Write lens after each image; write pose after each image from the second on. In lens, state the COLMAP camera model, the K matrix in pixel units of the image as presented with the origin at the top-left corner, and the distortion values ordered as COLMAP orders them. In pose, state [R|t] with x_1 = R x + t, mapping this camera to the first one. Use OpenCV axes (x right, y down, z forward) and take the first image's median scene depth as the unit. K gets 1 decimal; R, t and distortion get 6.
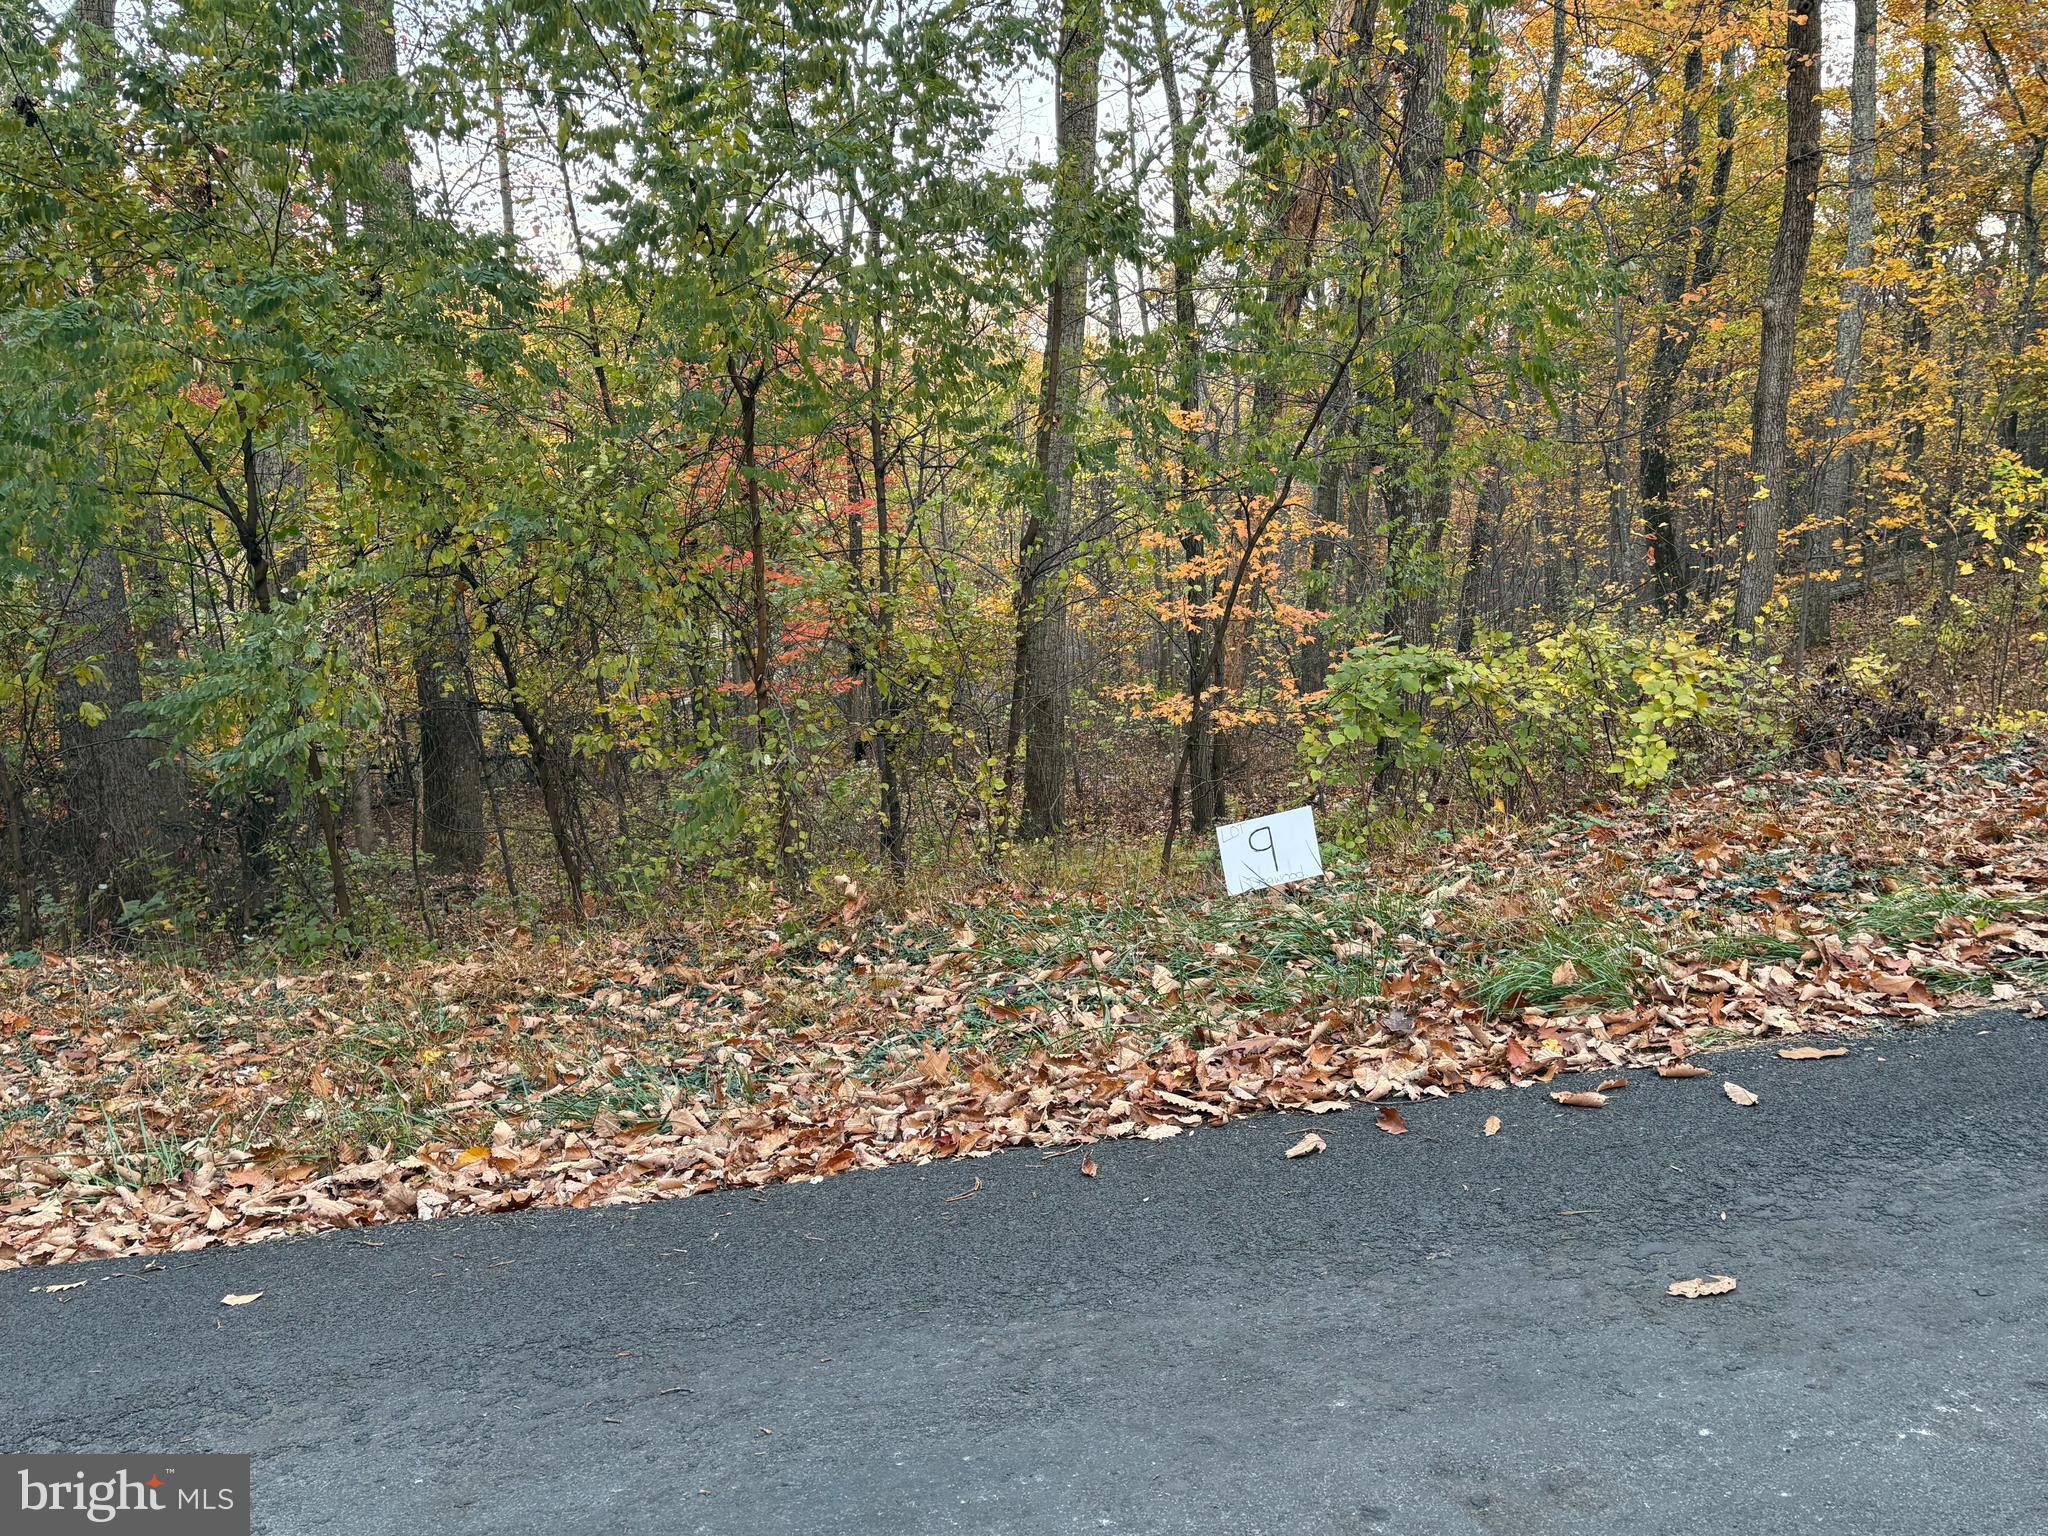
lens RADIAL K [[1667.3, 0, 1024.0], [0, 1667.3, 768.0], [0, 0, 1]] dist [0.034570, -0.012113]
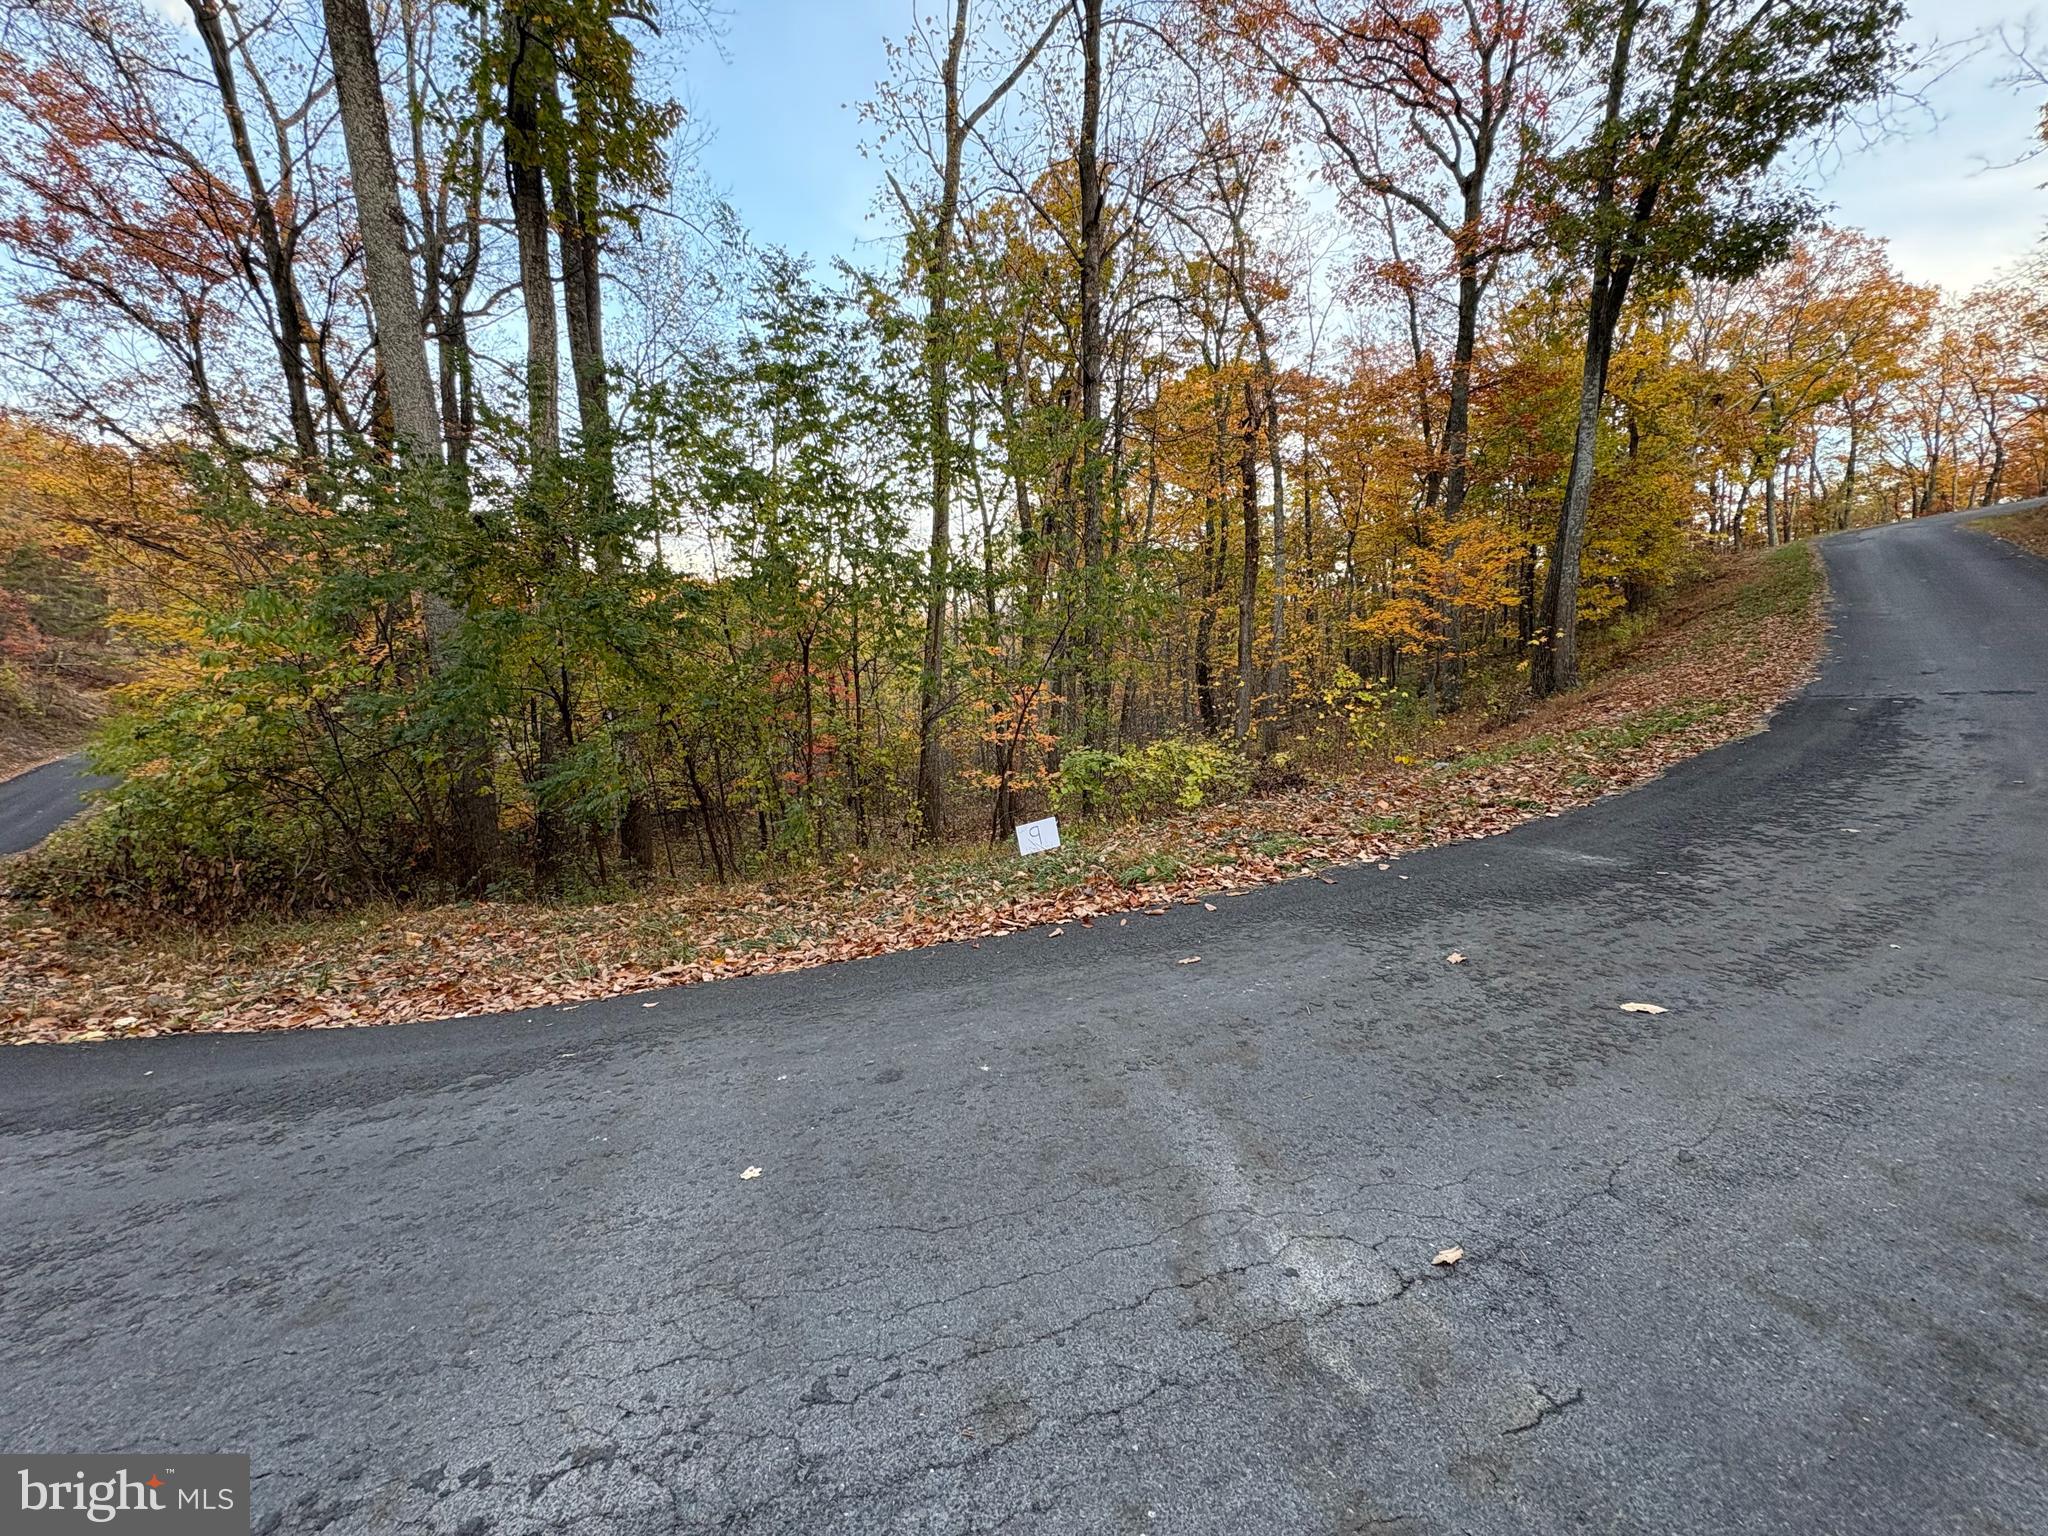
lens RADIAL K [[823.2, 0, 1024.0], [0, 823.2, 768.0], [0, 0, 1]] dist [0.000017, -0.000007]
pose [[0.990639, -0.016650, 0.135488, -0.030735], [0.024423, 0.998137, -0.055913, 0.018465], [-0.134304, 0.058699, 0.989200, -0.169272]]
